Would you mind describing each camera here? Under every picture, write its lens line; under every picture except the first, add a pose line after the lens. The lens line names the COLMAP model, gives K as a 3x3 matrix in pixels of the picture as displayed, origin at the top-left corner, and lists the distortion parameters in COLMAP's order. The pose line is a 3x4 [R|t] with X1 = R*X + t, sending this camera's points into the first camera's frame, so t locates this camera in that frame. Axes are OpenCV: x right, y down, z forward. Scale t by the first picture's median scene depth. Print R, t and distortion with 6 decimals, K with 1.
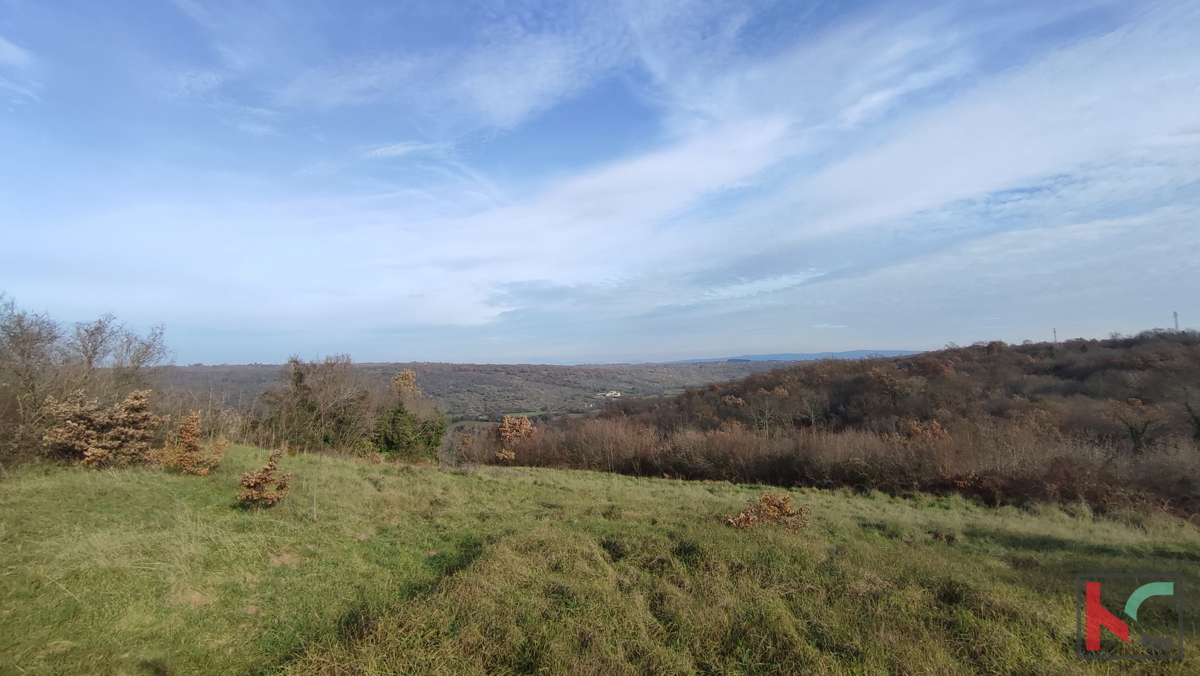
lens RADIAL K [[540.9, 0, 602.5], [0, 540.9, 311.3], [0, 0, 1]] dist [-0.027412, 0.017620]
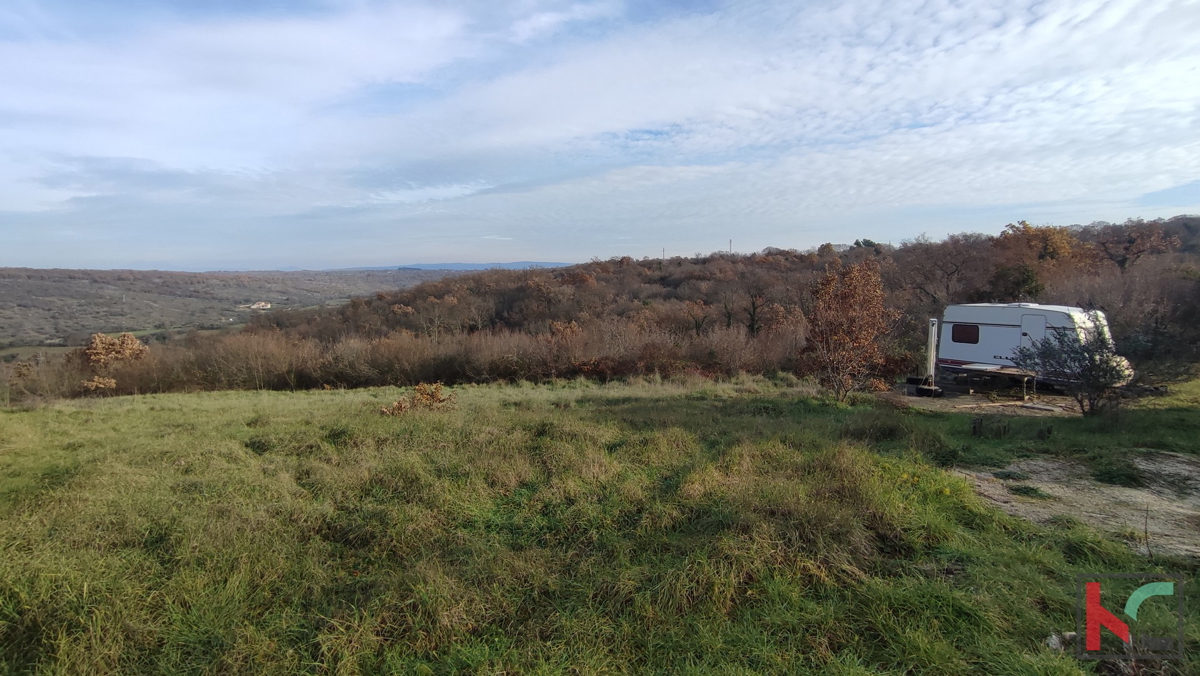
lens RADIAL K [[540.9, 0, 600.5], [0, 540.9, 323.7], [0, 0, 1]] dist [-0.027412, 0.017620]
pose [[0.834211, -0.038795, 0.550079, 0.002372], [-0.066267, 0.983241, 0.169840, 0.000932], [-0.547449, -0.178135, 0.817660, -0.022787]]
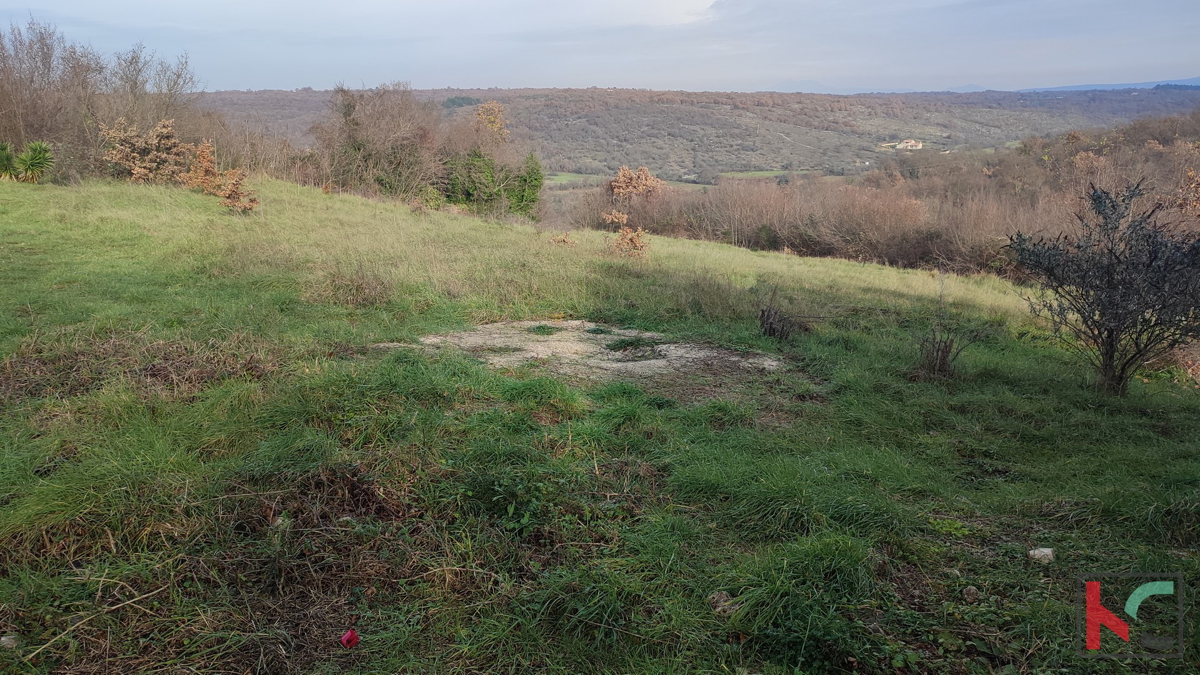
lens RADIAL K [[851.4, 0, 590.7], [0, 851.4, 340.3], [0, 0, 1]] dist [0.021929, -0.020973]
pose [[0.942467, 0.101050, -0.318662, 0.222907], [0.024785, 0.929476, 0.368049, -0.022643], [0.333380, -0.354772, 0.873496, -0.161979]]
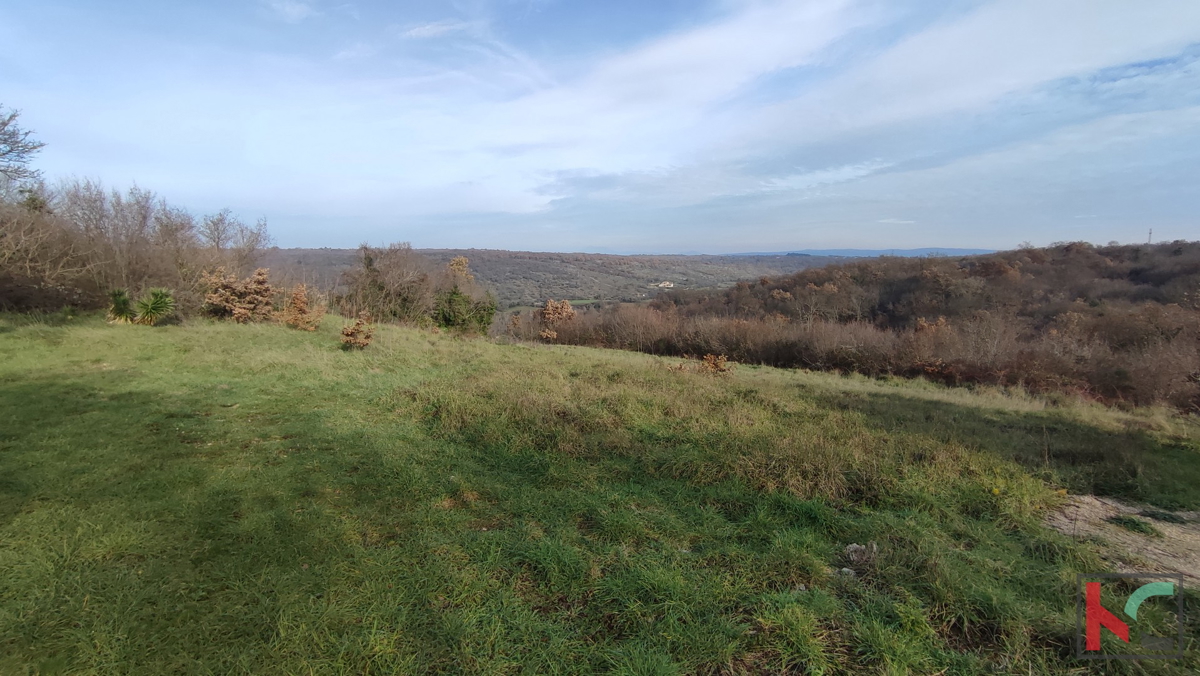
lens RADIAL K [[540.9, 0, 600.7], [0, 540.9, 342.2], [0, 0, 1]] dist [-0.027412, 0.017620]
pose [[0.994311, 0.040098, -0.098681, 0.047664], [-0.013433, 0.966246, 0.257271, -0.011892], [0.105666, -0.254481, 0.961288, -0.094145]]
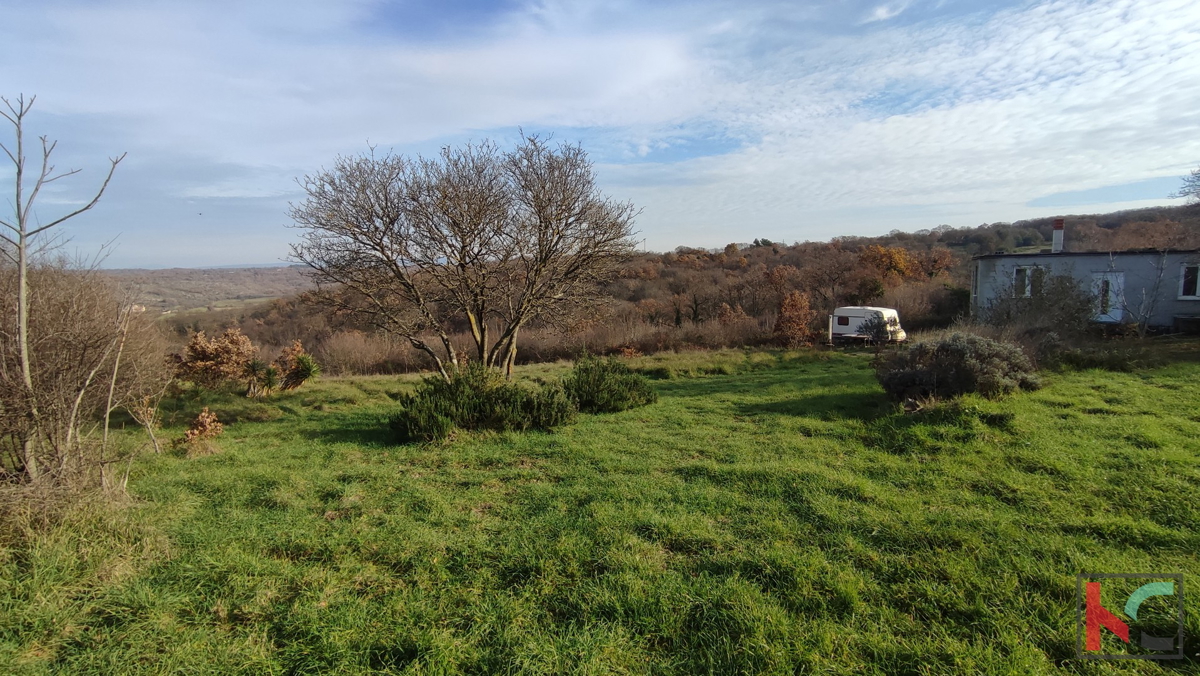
lens RADIAL K [[540.9, 0, 605.4], [0, 540.9, 320.4], [0, 0, 1]] dist [-0.027412, 0.017620]
pose [[0.723114, -0.060151, 0.688104, -0.405776], [-0.071437, 0.984346, 0.161119, -0.052788], [-0.687024, -0.165664, 0.707498, -0.188126]]
